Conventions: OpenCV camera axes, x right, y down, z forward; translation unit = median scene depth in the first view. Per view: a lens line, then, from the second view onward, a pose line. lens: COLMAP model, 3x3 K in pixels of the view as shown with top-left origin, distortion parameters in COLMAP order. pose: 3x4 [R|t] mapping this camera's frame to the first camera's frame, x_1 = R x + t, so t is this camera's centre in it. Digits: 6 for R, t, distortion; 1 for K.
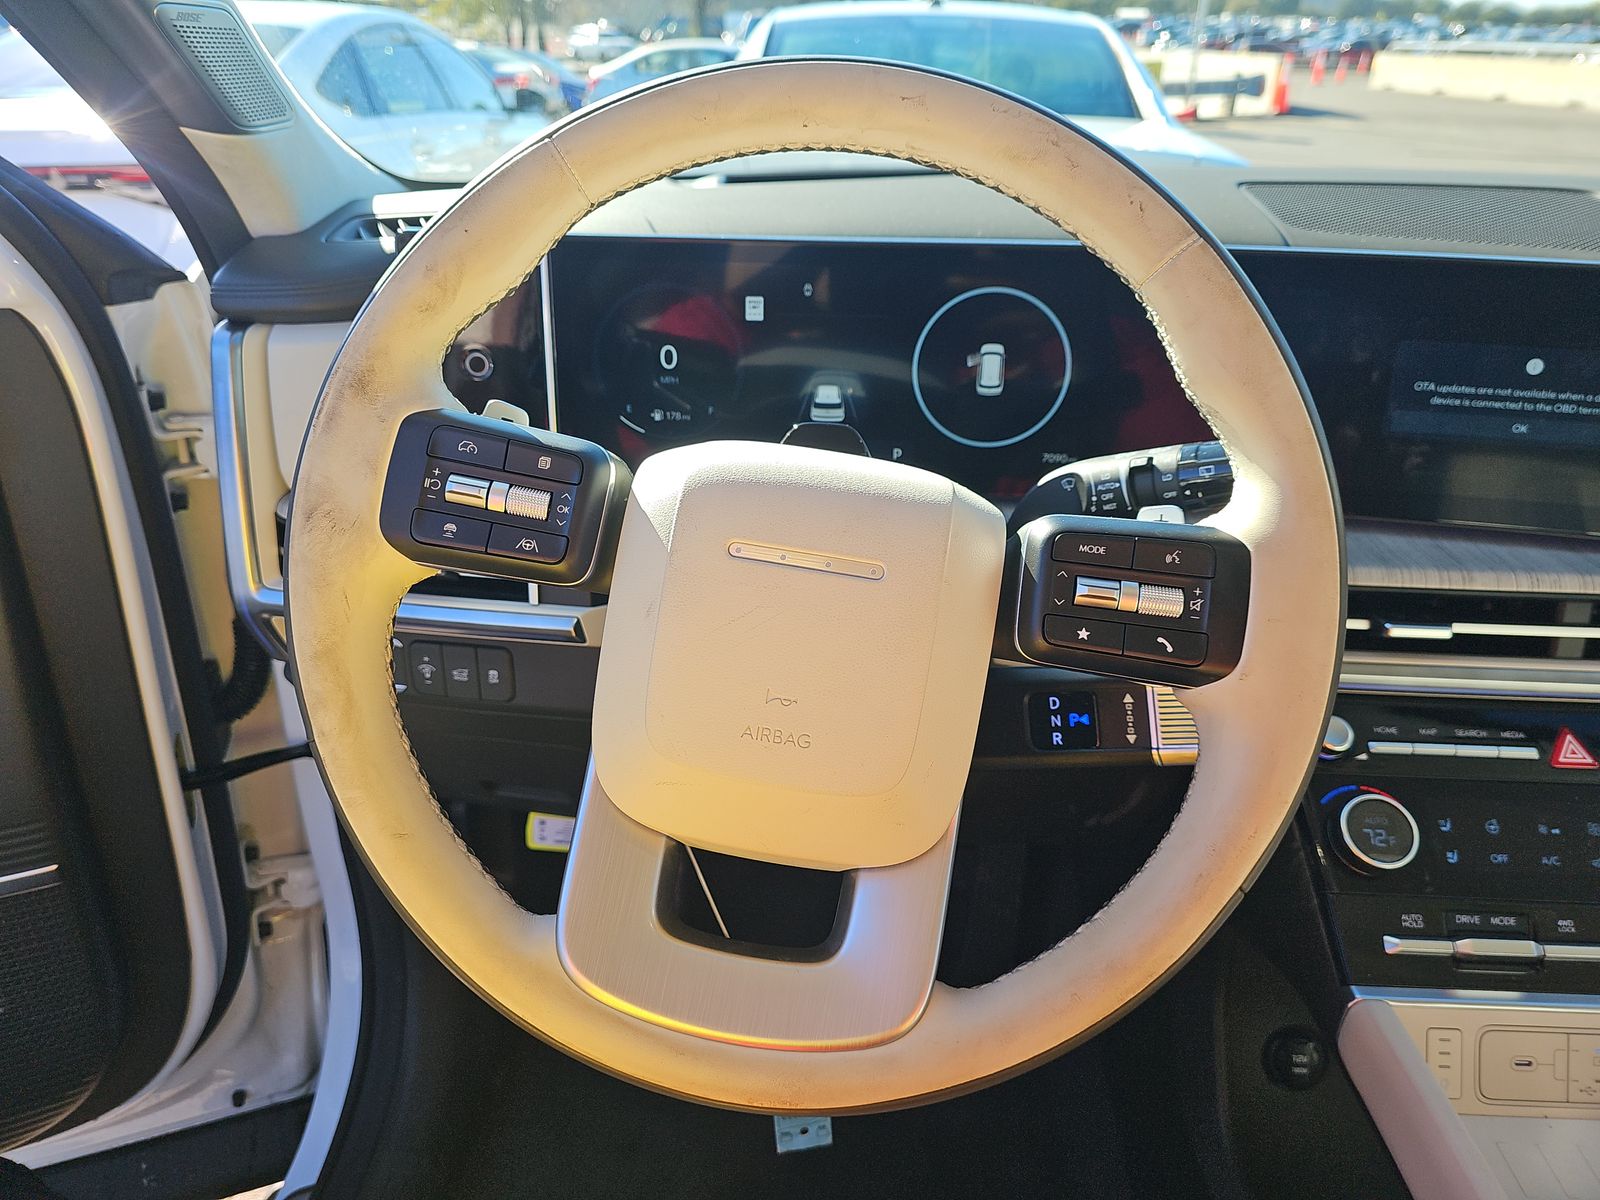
lens RADIAL K [[1043.2, 0, 800.0], [0, 1043.2, 600.0], [0, 0, 1]] dist [0.109926, -0.148623]
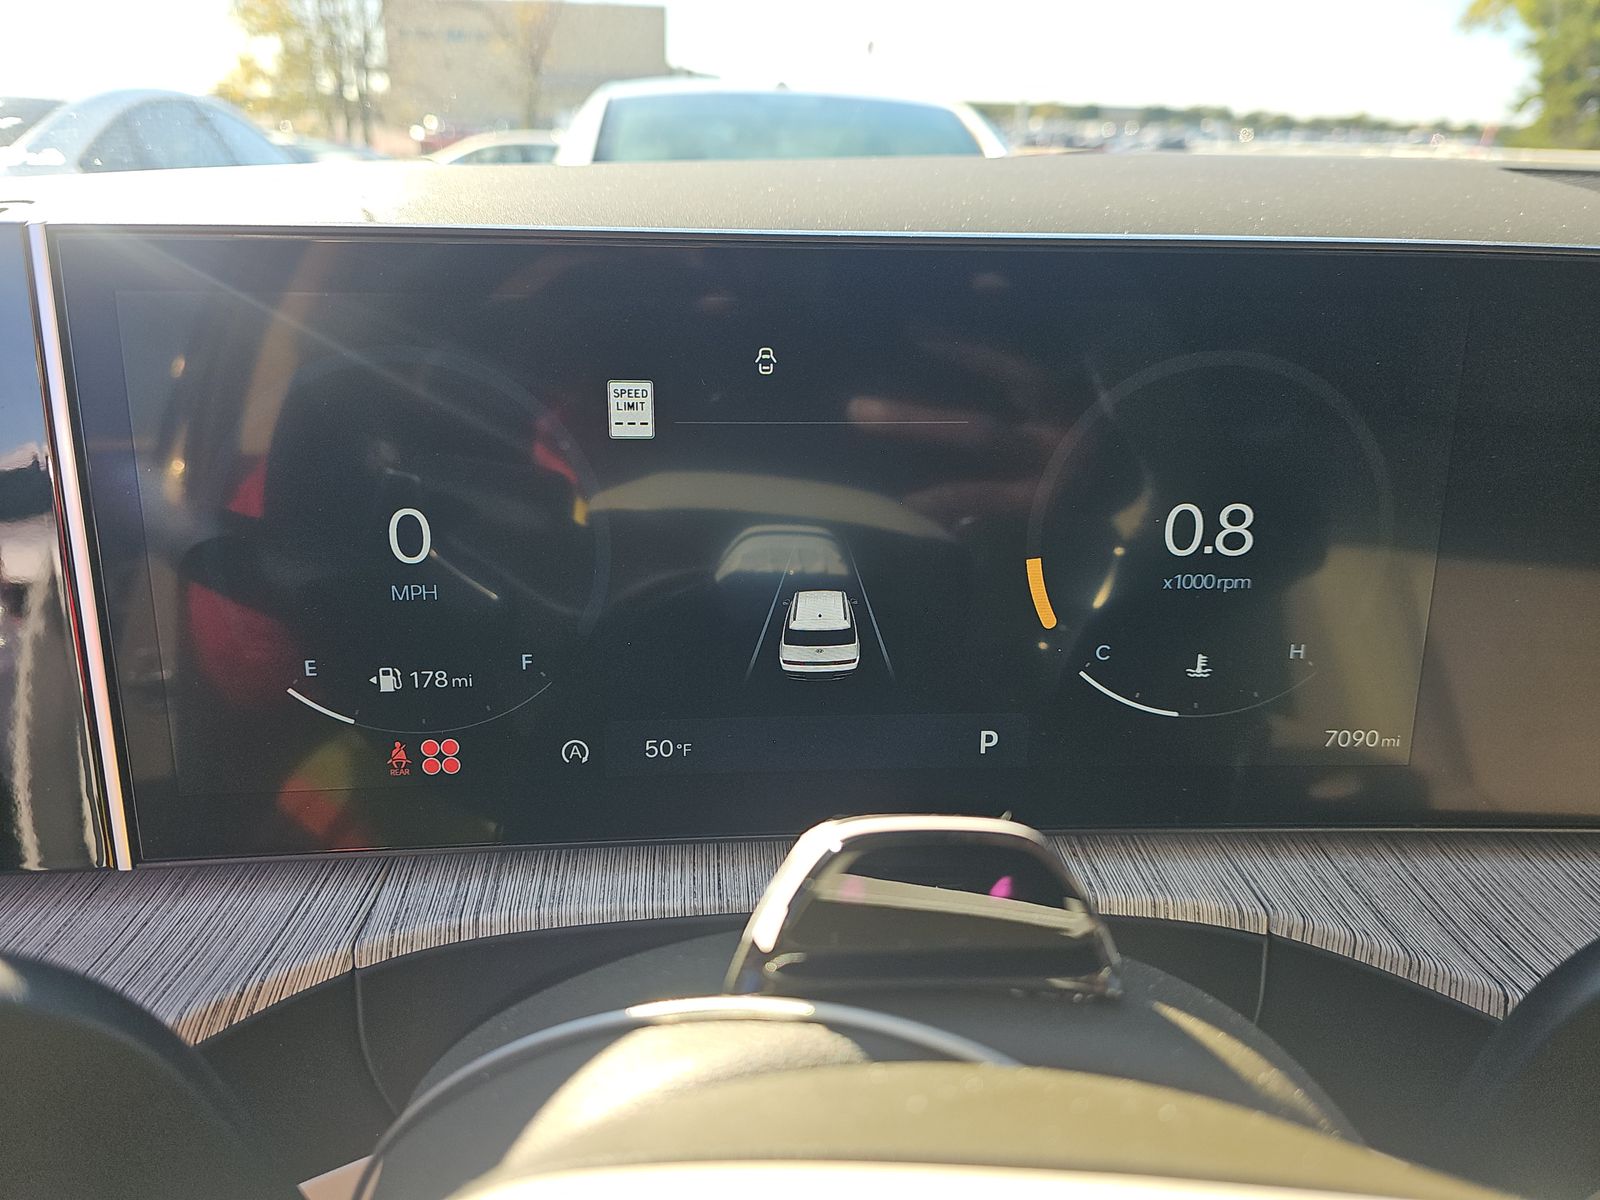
lens RADIAL K [[1085.9, 0, 800.0], [0, 1085.9, 600.0], [0, 0, 1]] dist [0.028705, -0.027173]
pose [[0.990107, -0.043358, 0.133447, -0.039528], [0.054472, 0.995242, -0.080790, -0.176975], [-0.129309, 0.087260, 0.987757, 0.620559]]
